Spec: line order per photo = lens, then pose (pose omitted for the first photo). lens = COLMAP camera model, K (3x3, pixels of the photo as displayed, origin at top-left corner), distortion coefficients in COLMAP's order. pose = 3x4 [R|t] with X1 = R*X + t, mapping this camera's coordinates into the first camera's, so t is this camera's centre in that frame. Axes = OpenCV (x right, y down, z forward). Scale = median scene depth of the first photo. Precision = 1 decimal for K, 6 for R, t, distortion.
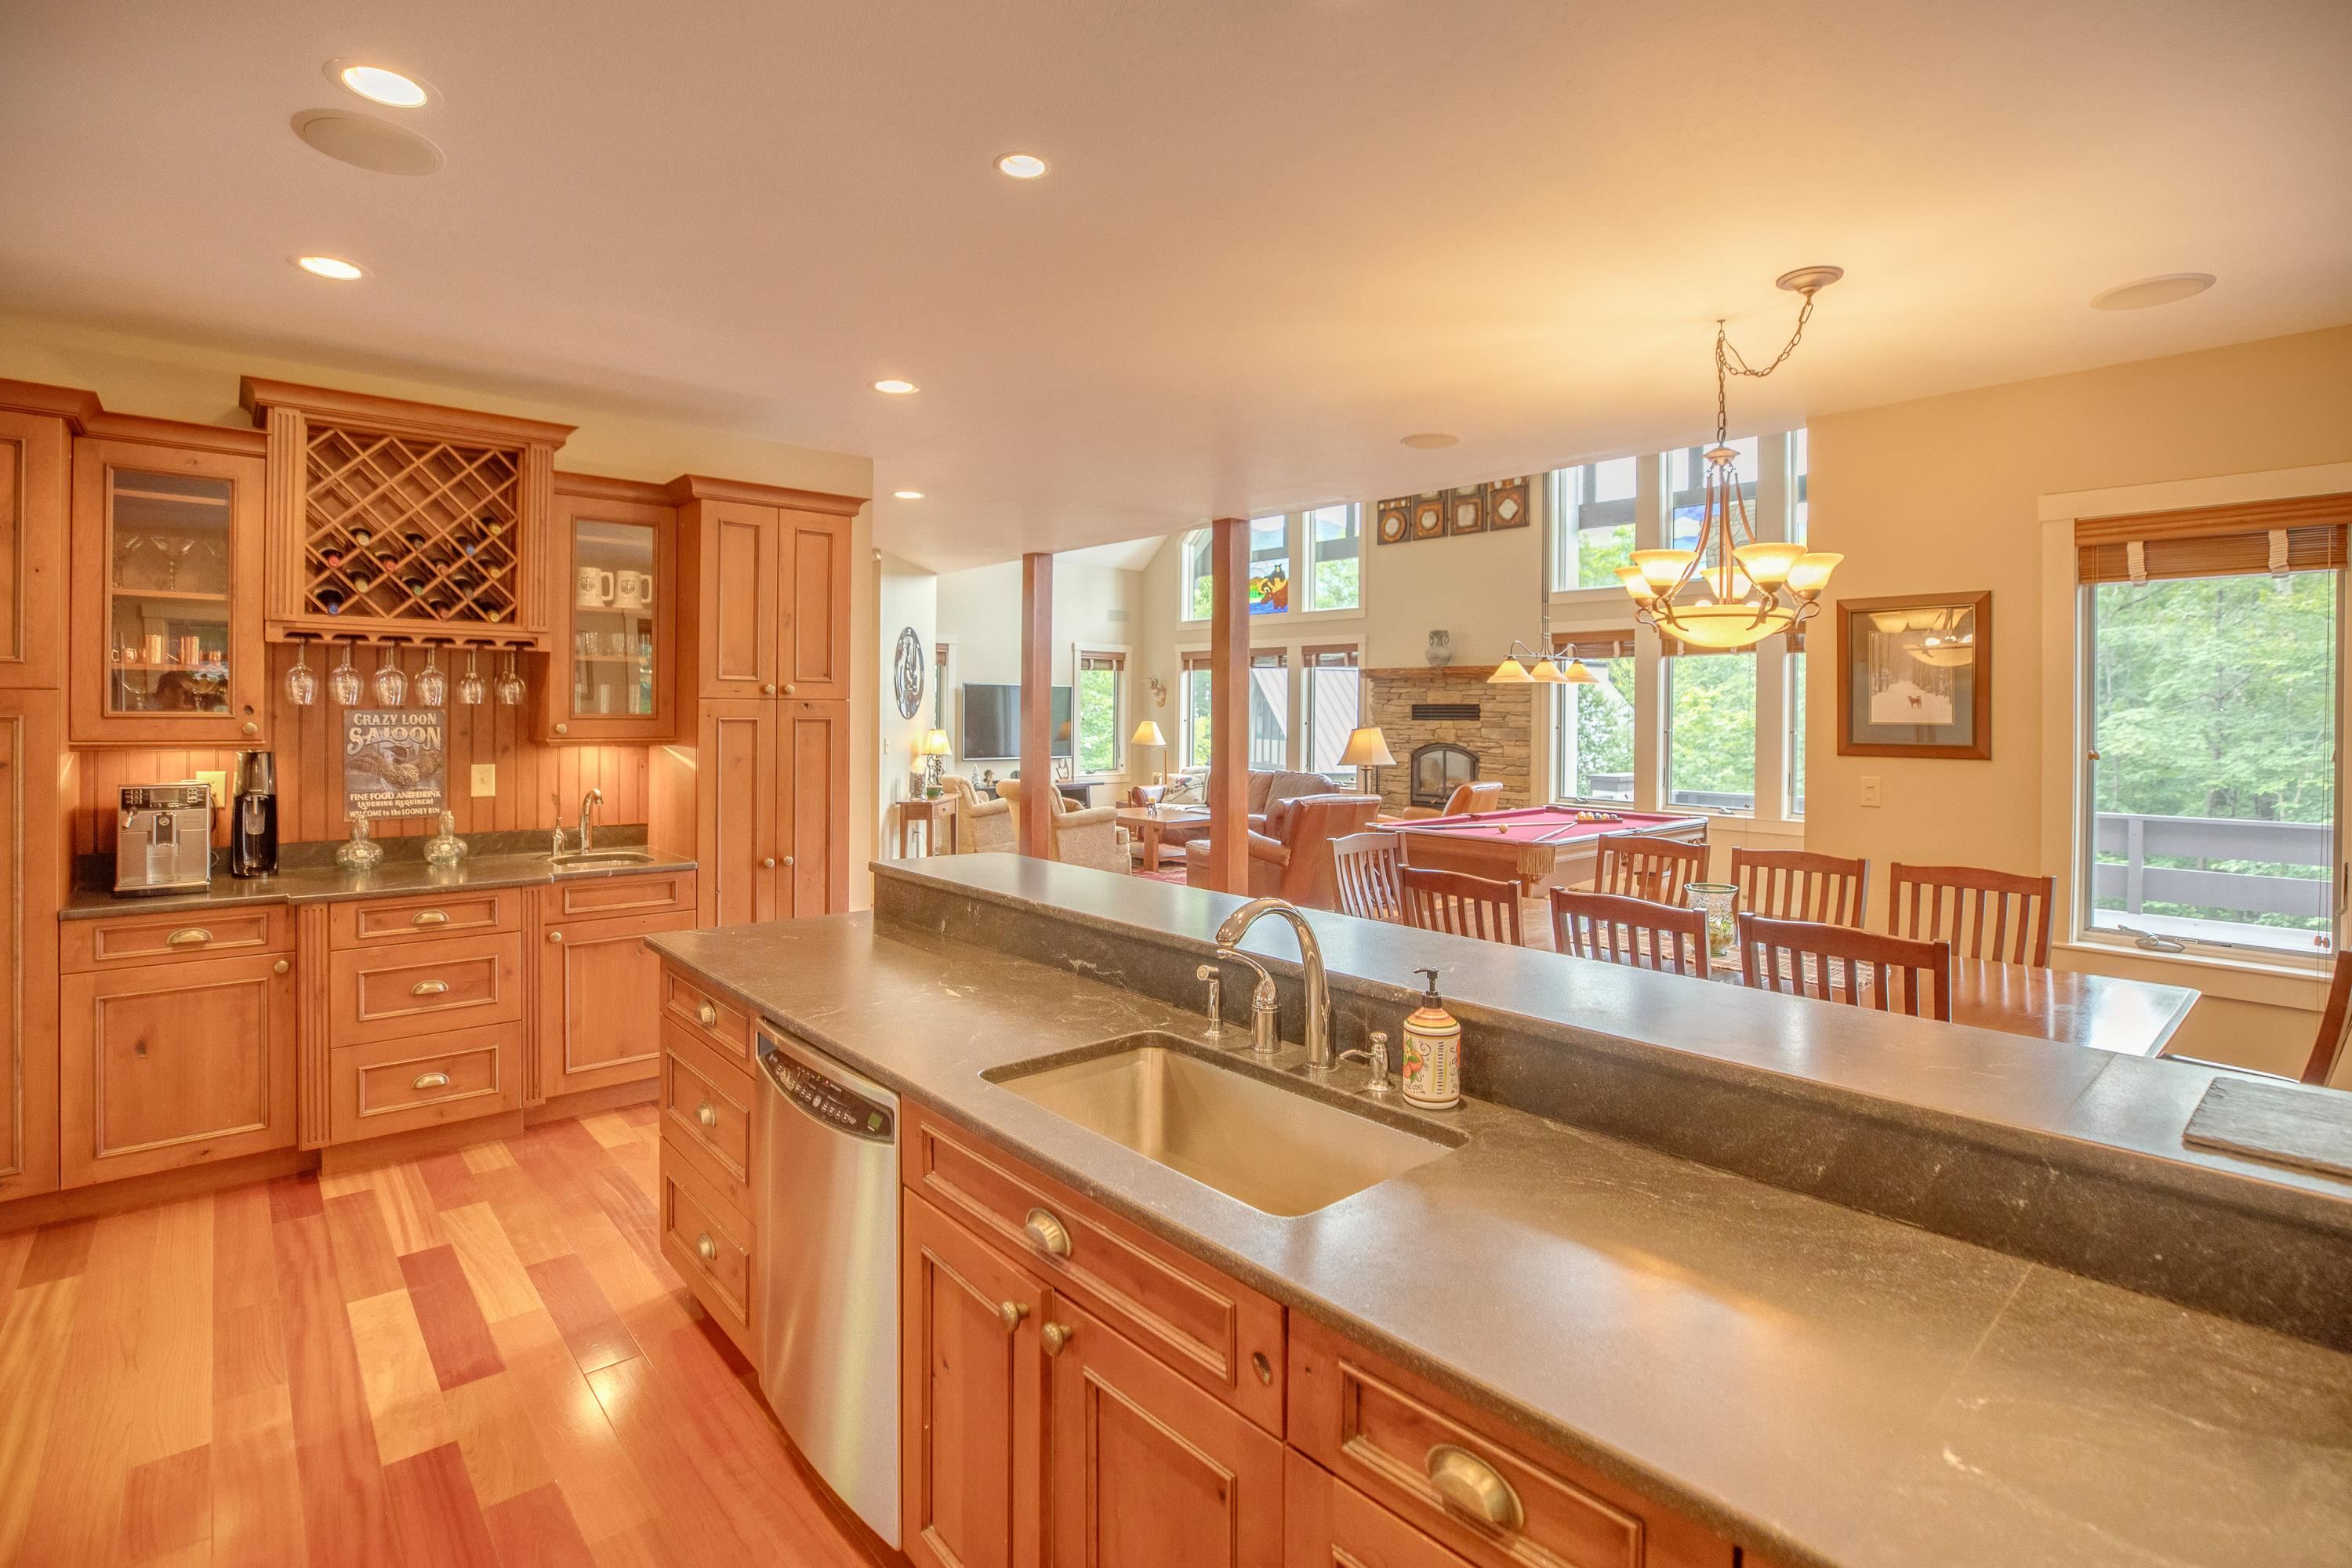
lens RADIAL K [[1105.6, 0, 1171.2], [0, 1105.6, 713.6], [0, 0, 1]] dist [-0.041412, 0.012841]
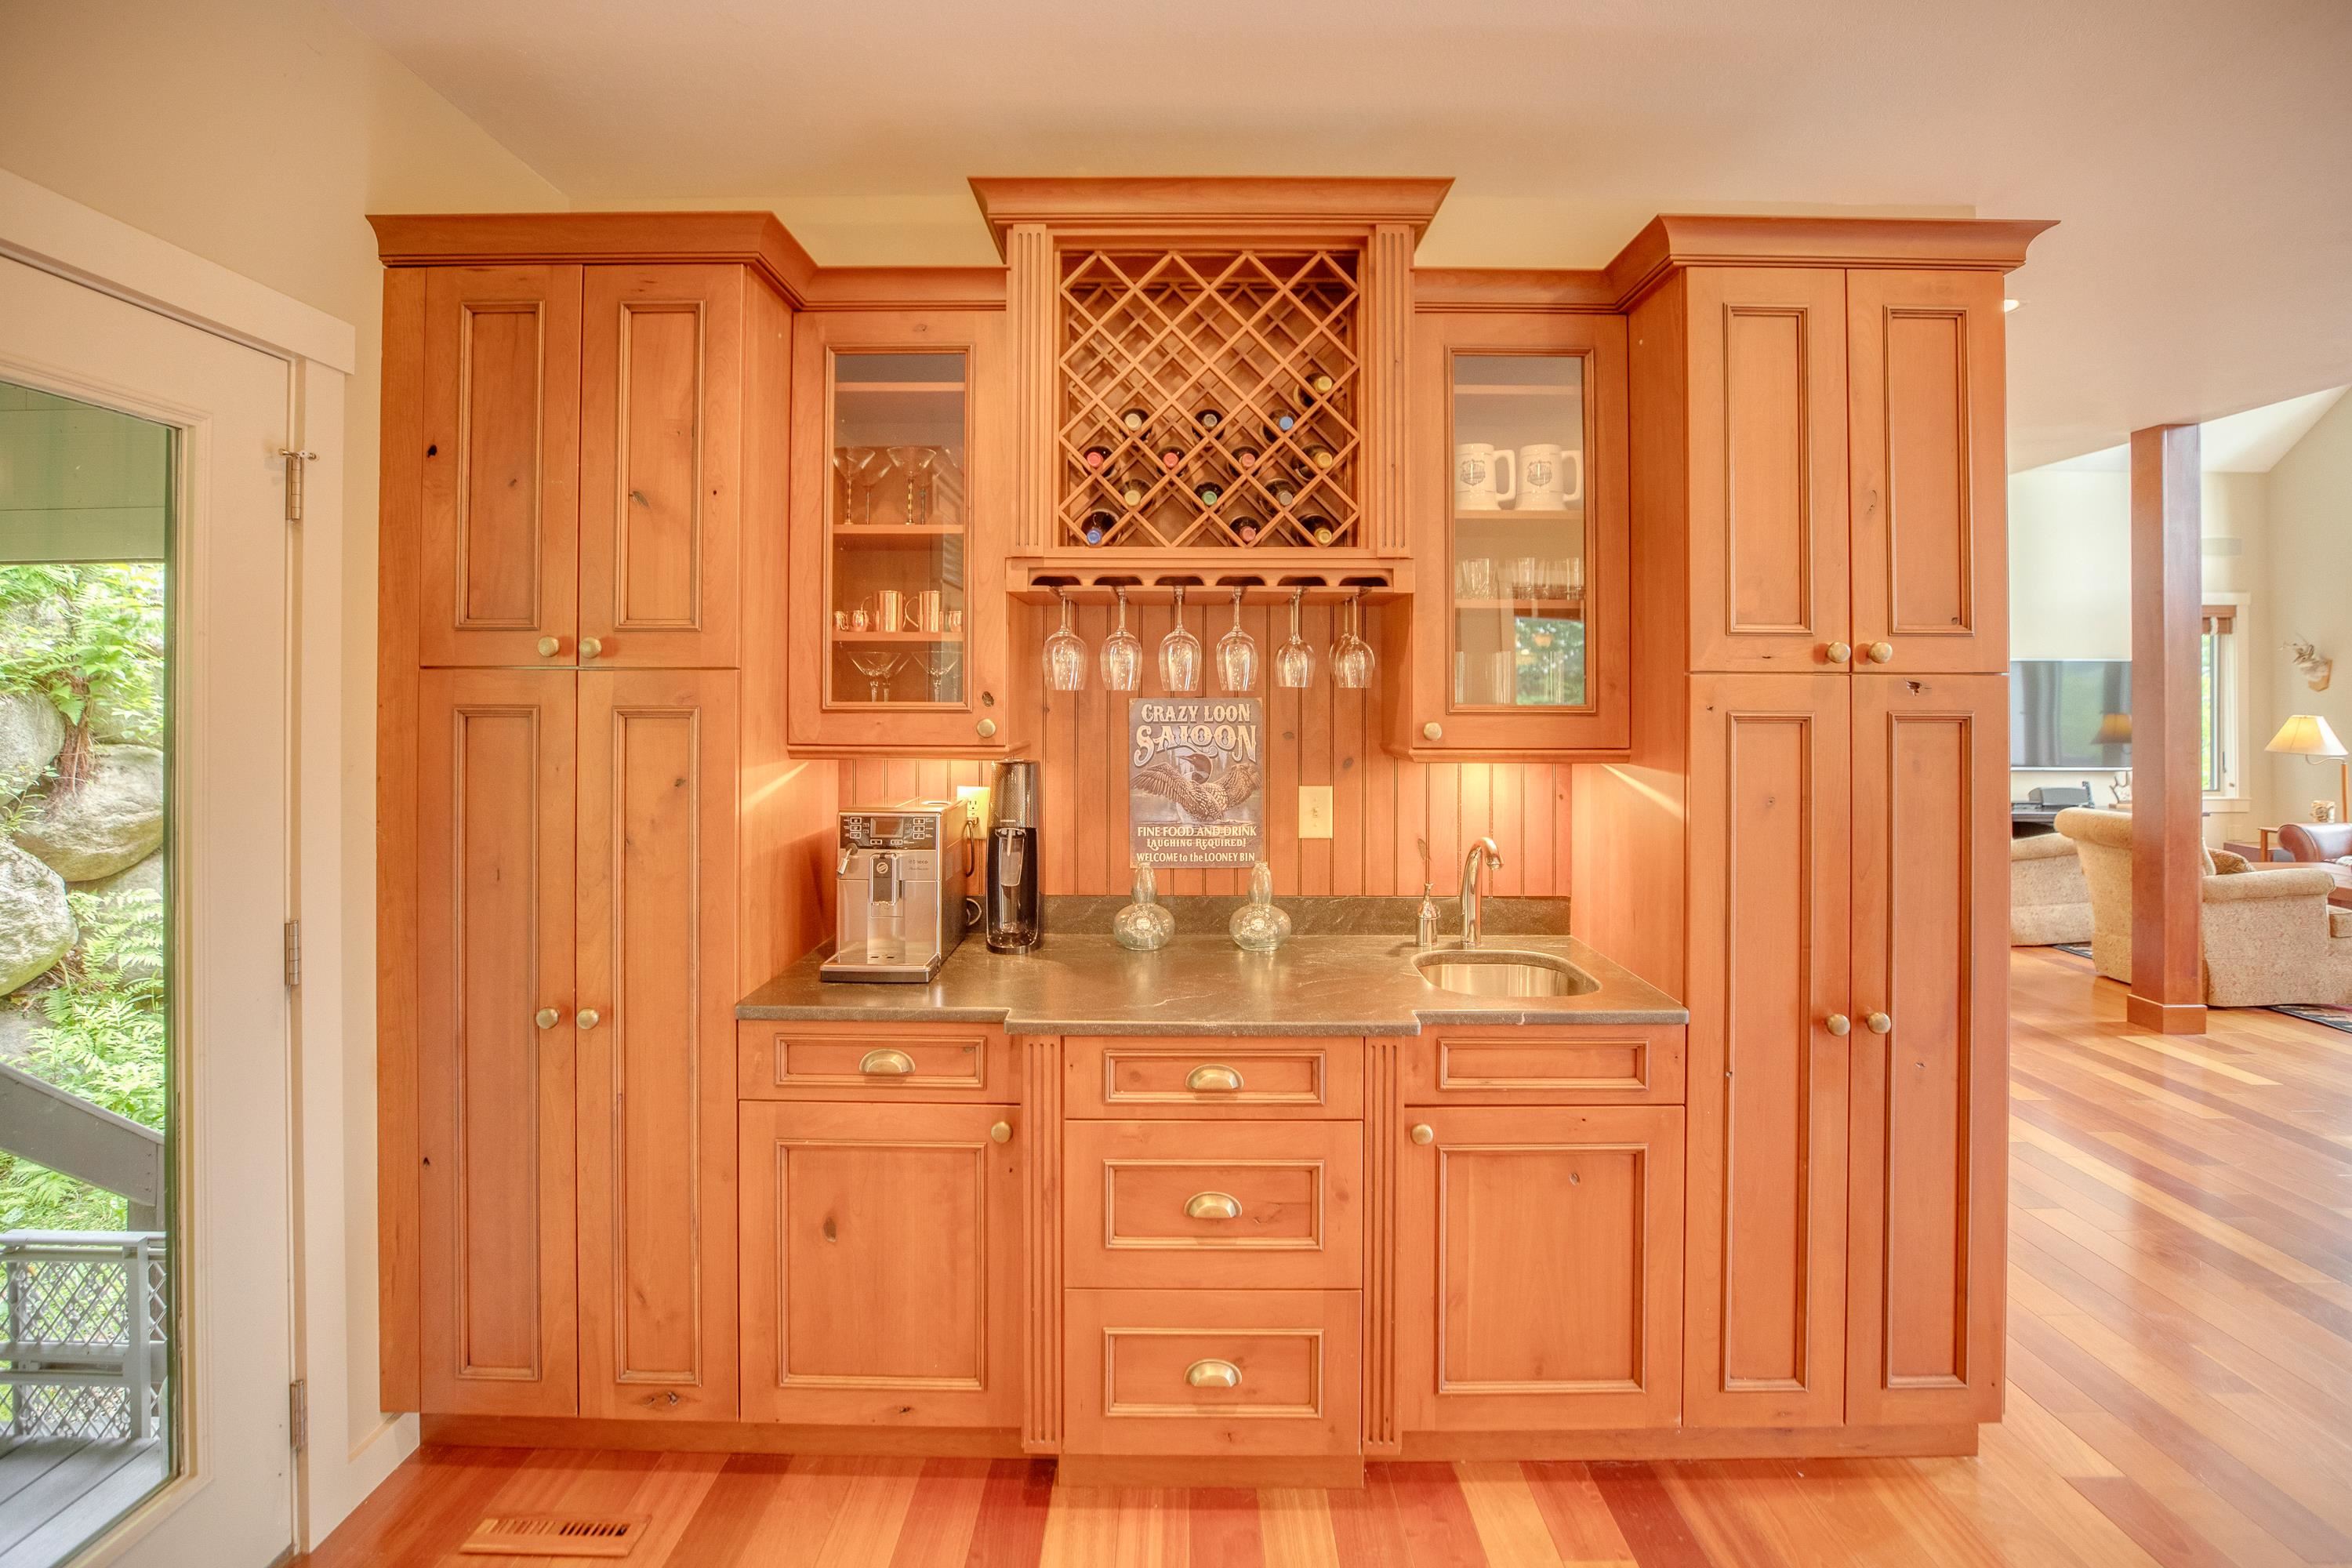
lens RADIAL K [[1105.6, 0, 1164.3], [0, 1105.6, 683.2], [0, 0, 1]] dist [-0.041412, 0.012841]
pose [[0.740472, -0.013850, -0.671945, -0.291261], [0.001441, 0.999818, -0.019021, -0.000249], [0.672086, 0.013116, 0.740357, 0.509188]]
